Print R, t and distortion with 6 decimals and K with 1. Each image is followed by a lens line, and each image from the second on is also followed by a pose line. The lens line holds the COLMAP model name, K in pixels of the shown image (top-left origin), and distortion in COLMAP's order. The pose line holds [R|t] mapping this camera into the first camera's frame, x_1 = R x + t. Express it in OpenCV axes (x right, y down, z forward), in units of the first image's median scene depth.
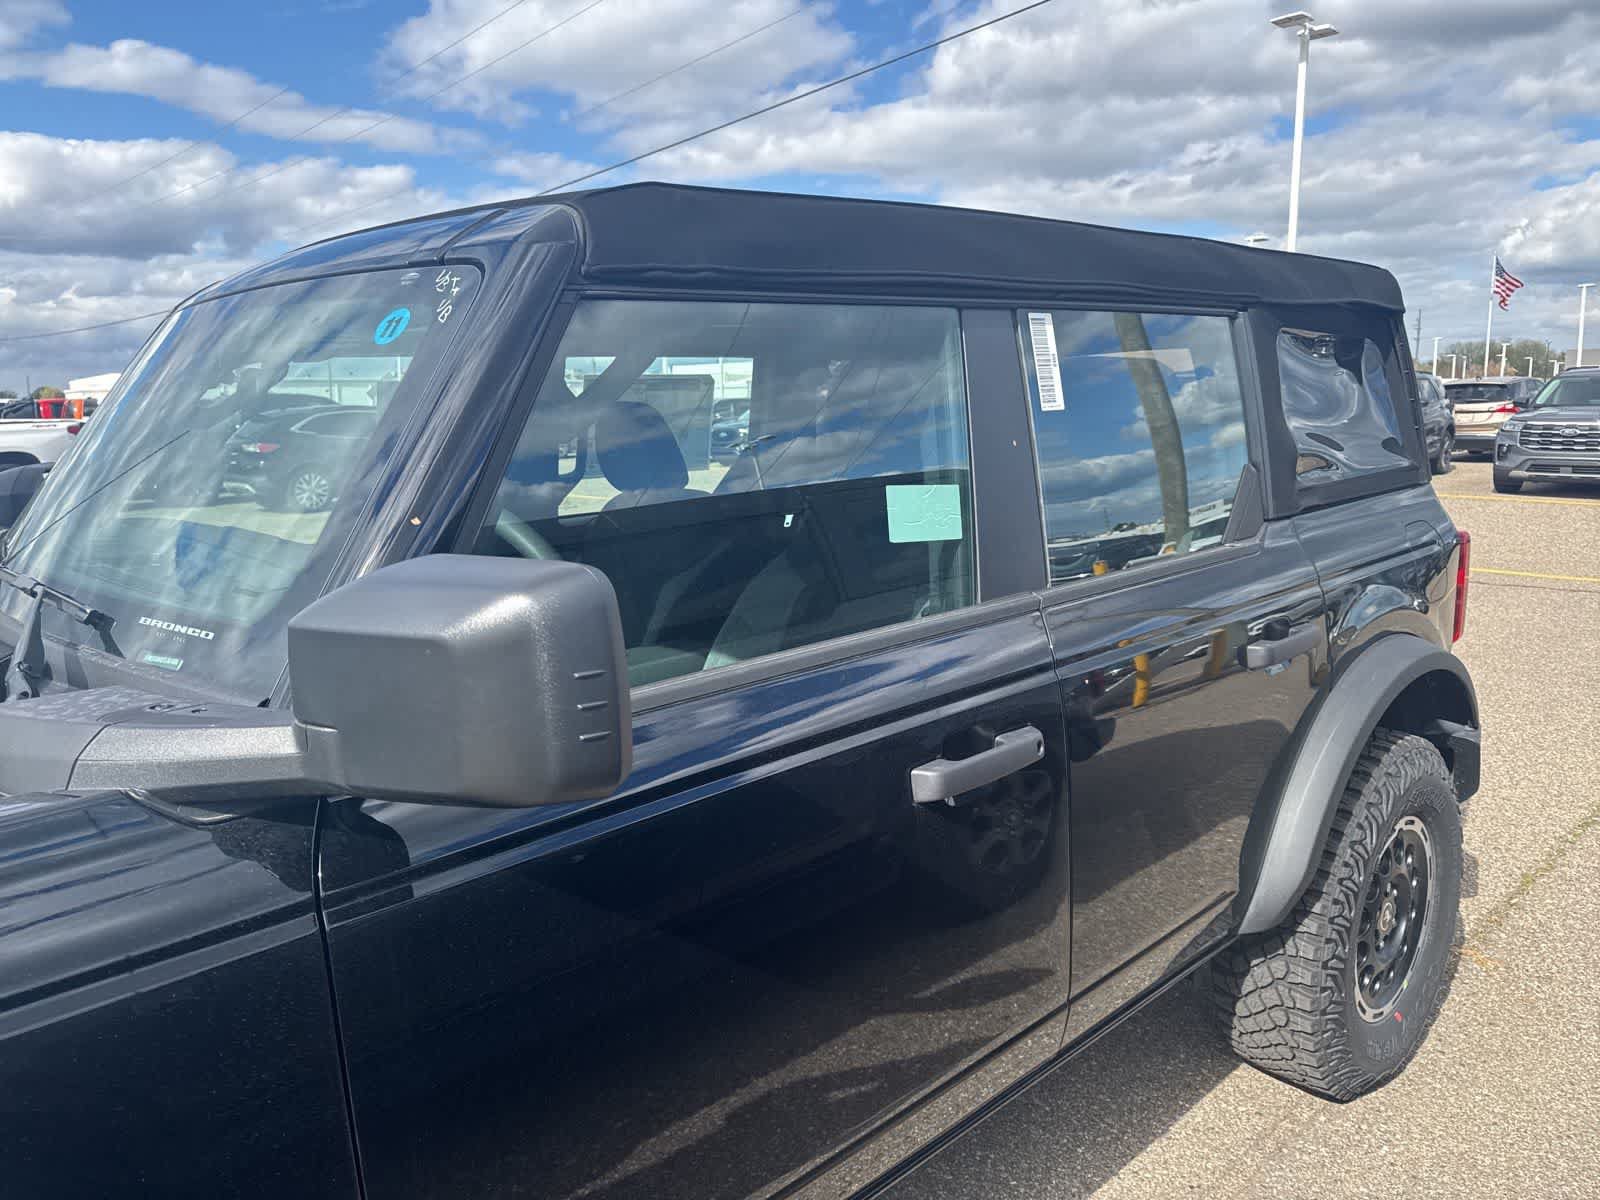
lens RADIAL K [[1153.4, 0, 803.4], [0, 1153.4, 591.0], [0, 0, 1]] dist [0.005137, -0.004986]
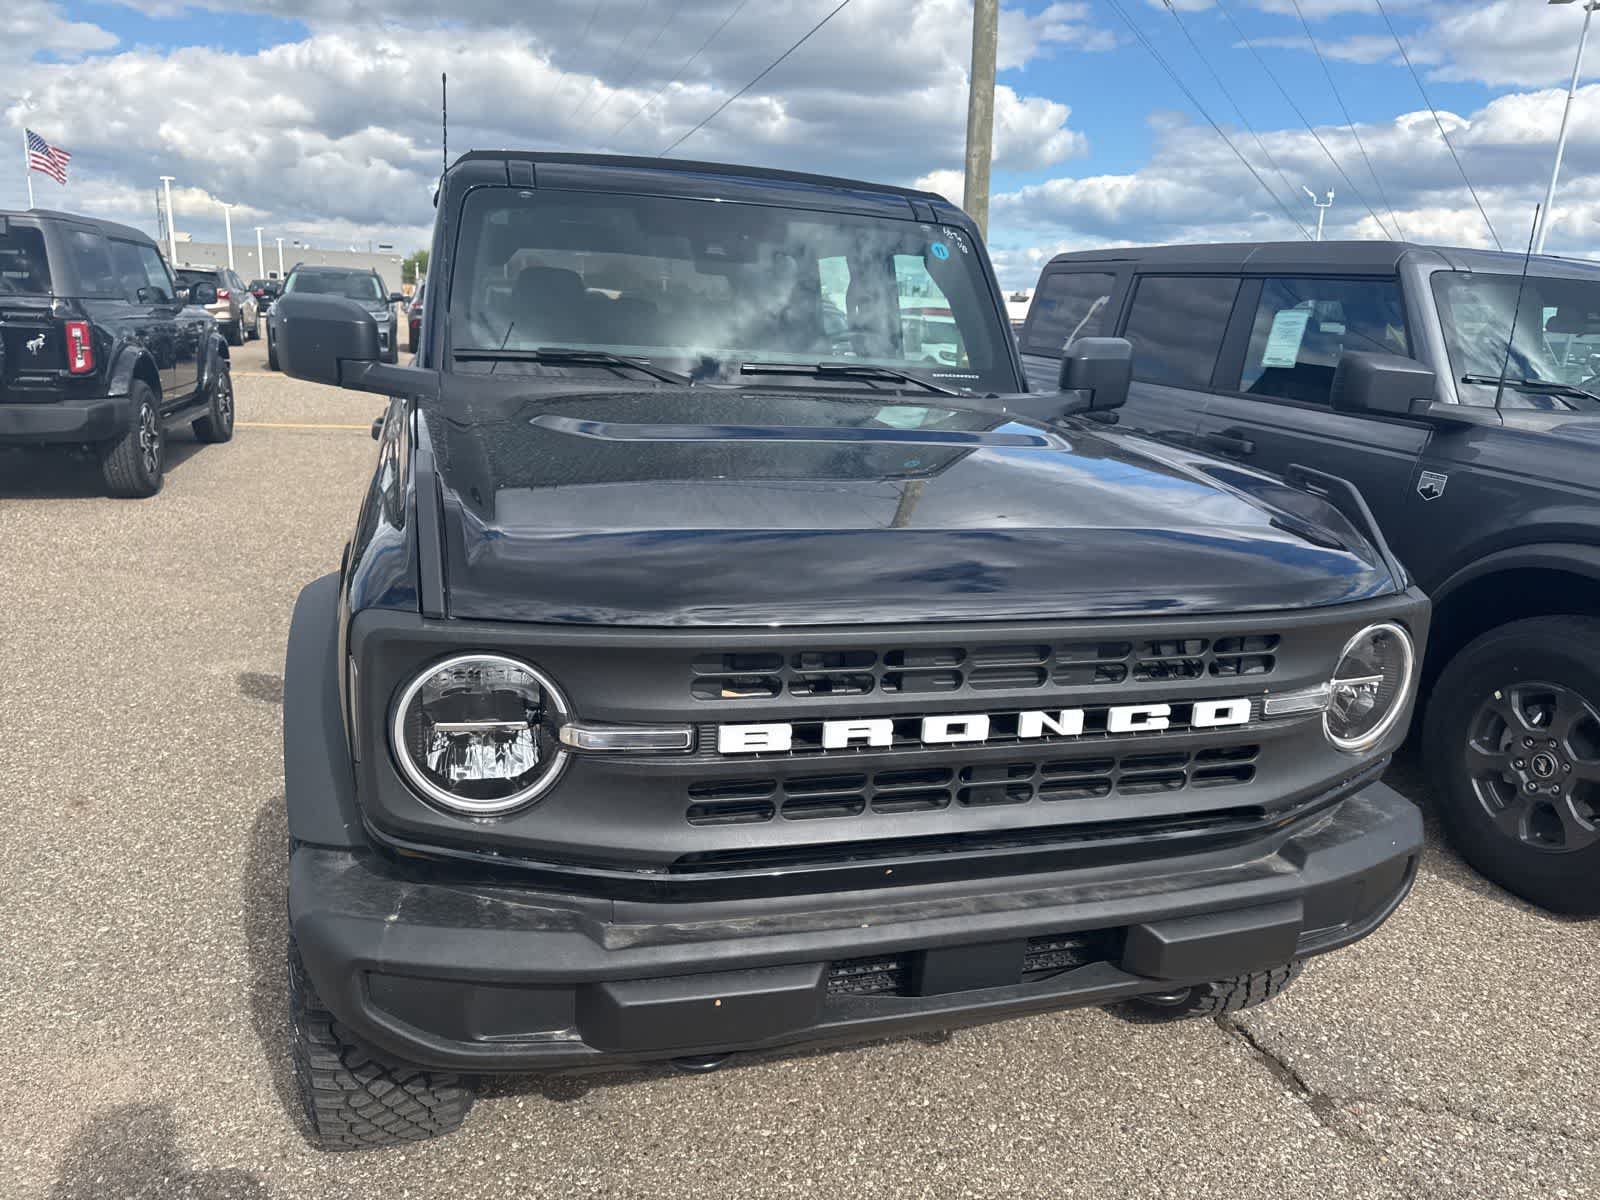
lens RADIAL K [[1153.4, 0, 794.1], [0, 1153.4, 608.1], [0, 0, 1]] dist [0.009461, -0.008097]
pose [[0.432454, -0.187985, 0.881842, -1.291405], [0.090447, 0.982136, 0.165010, 0.034834], [-0.897108, 0.008401, 0.441731, 0.101116]]
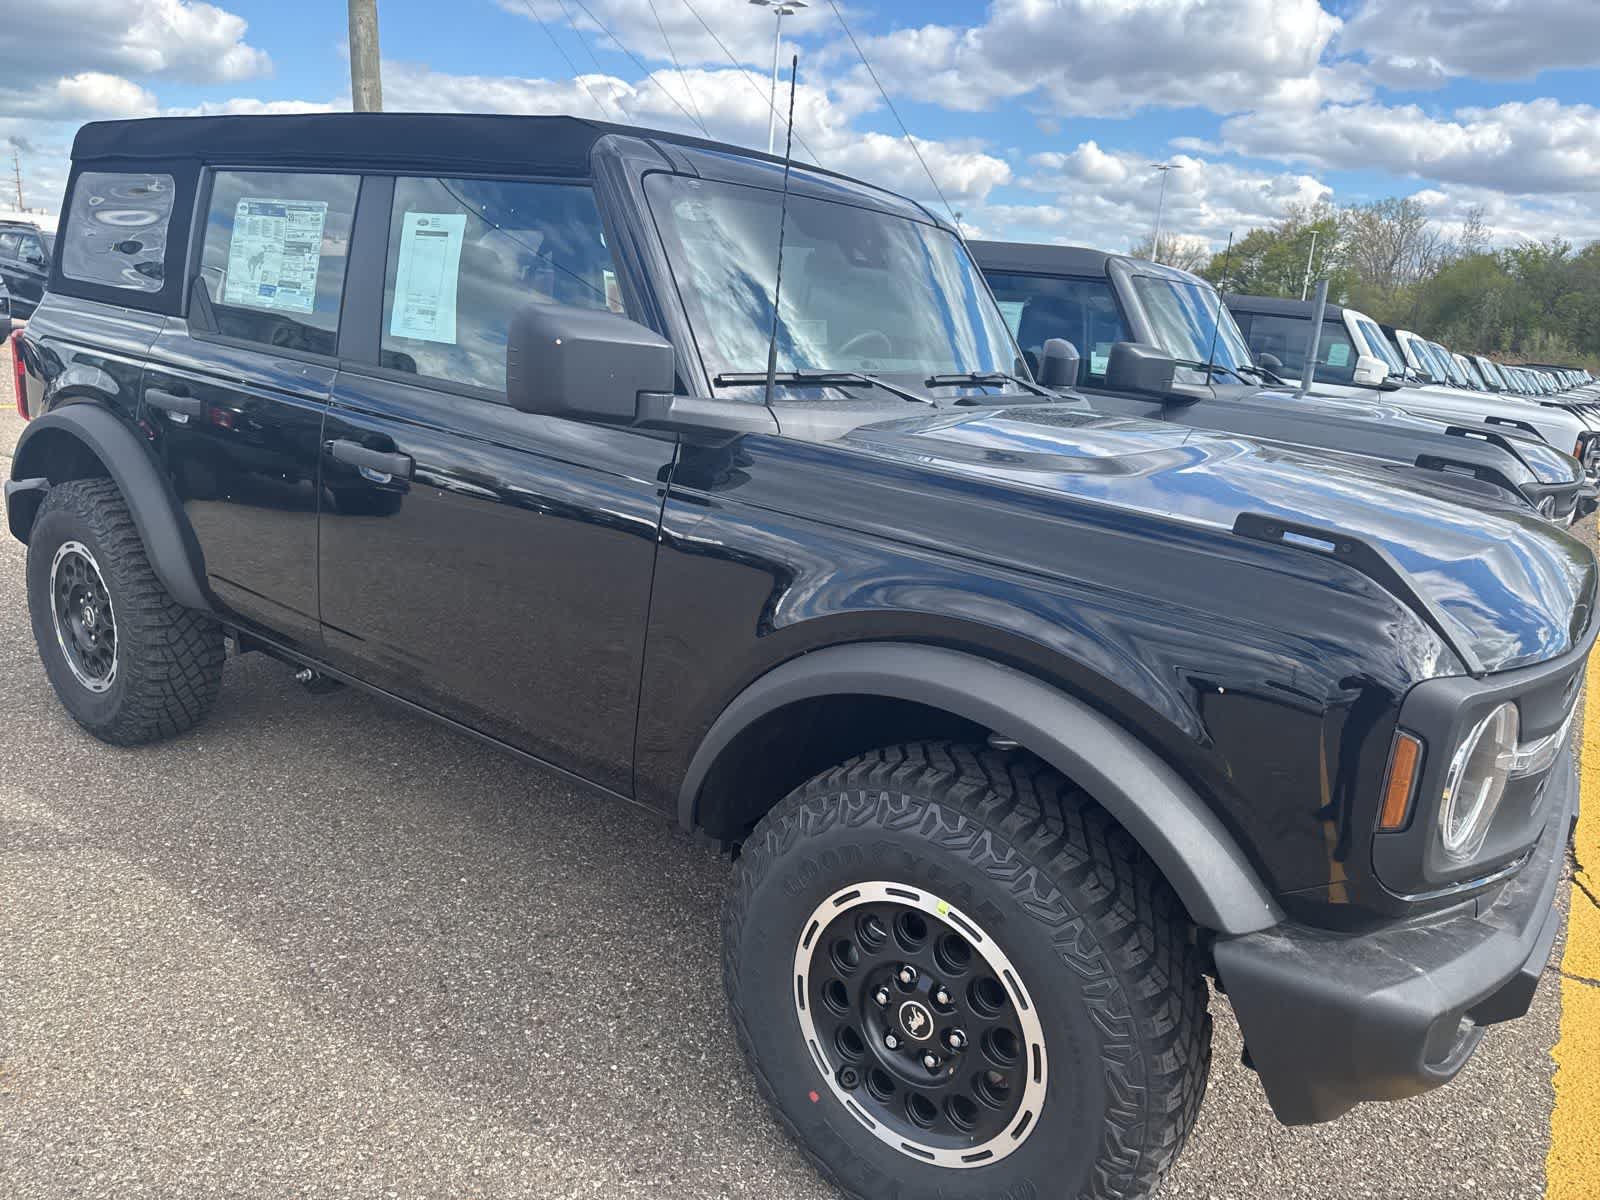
lens RADIAL K [[1150.6, 0, 809.3], [0, 1150.6, 599.6], [0, 0, 1]] dist [0.012799, -0.011866]
pose [[-0.190348, -0.243221, 0.951110, -1.358869], [0.087045, 0.960827, 0.263126, -0.101239], [-0.977850, 0.132875, -0.161721, 0.883383]]
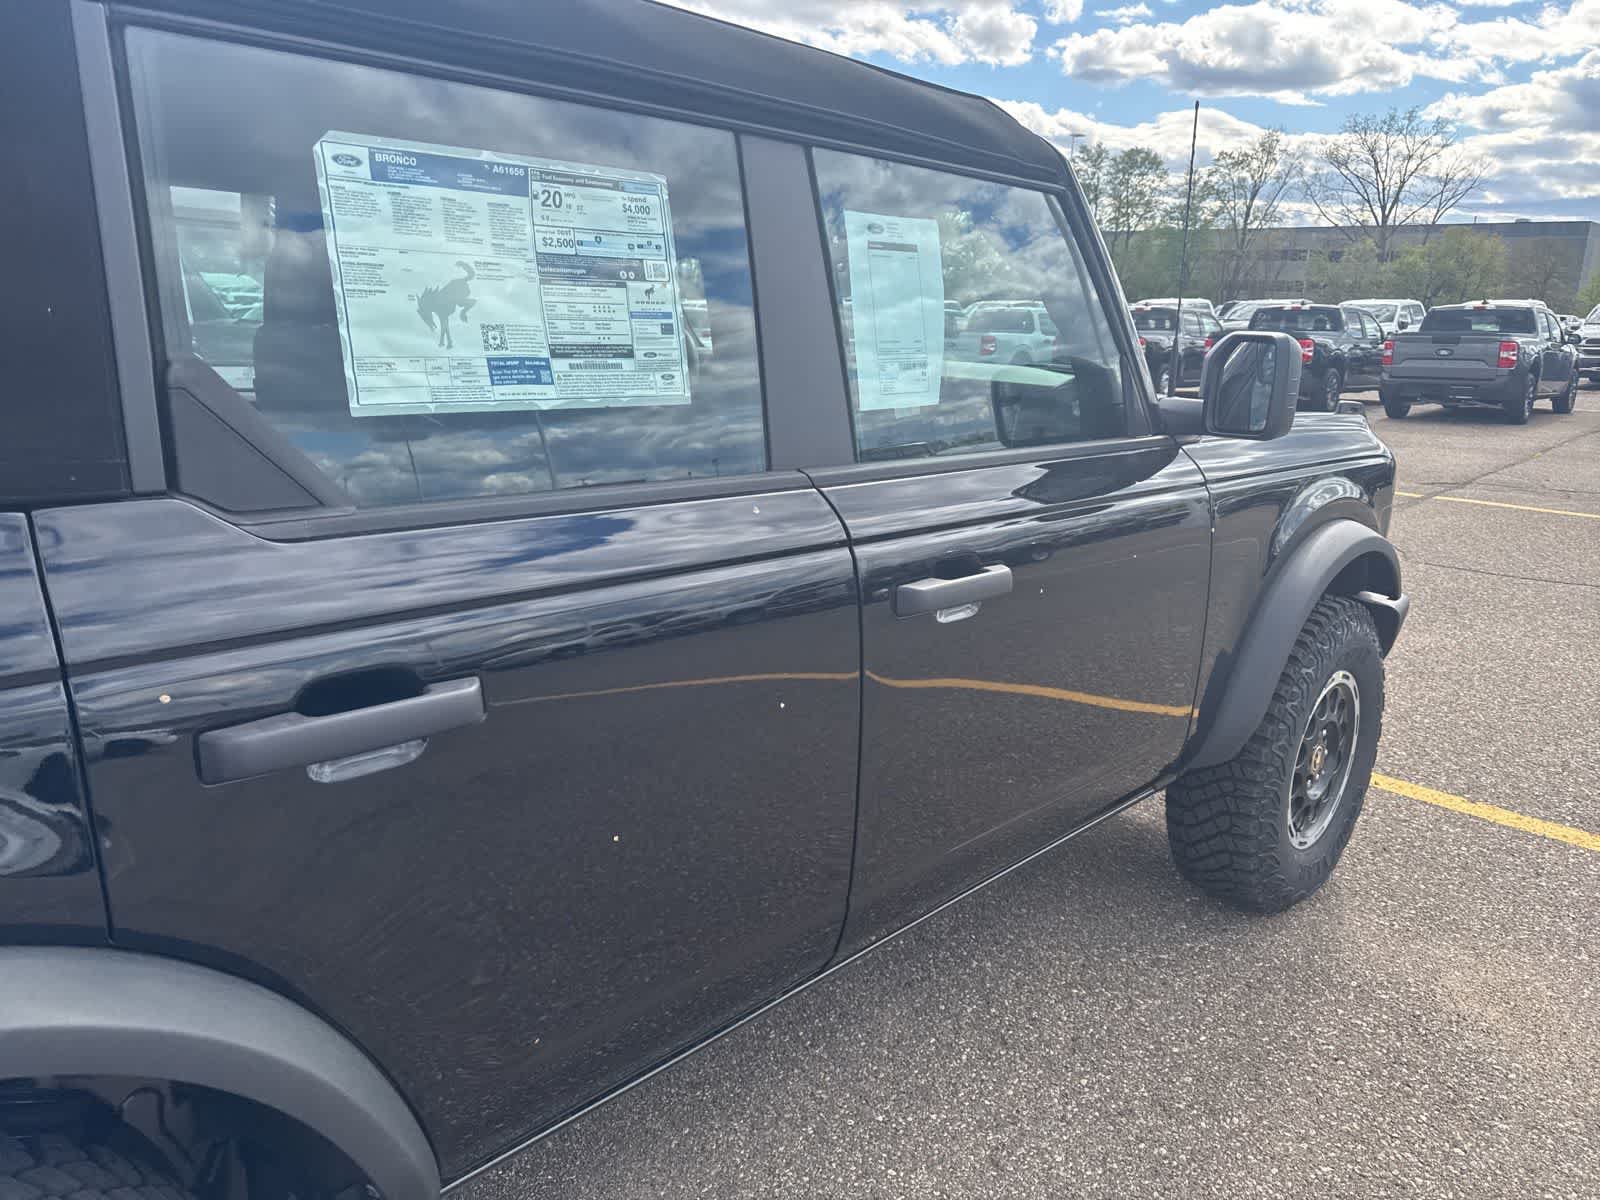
lens RADIAL K [[1154.5, 0, 807.3], [0, 1154.5, 596.3], [0, 0, 1]] dist [0.009738, -0.009914]
pose [[-0.997710, 0.013983, -0.066172, -0.197704], [-0.013996, 0.914530, 0.404276, -0.251390], [0.066170, 0.404277, -0.912240, 1.664342]]
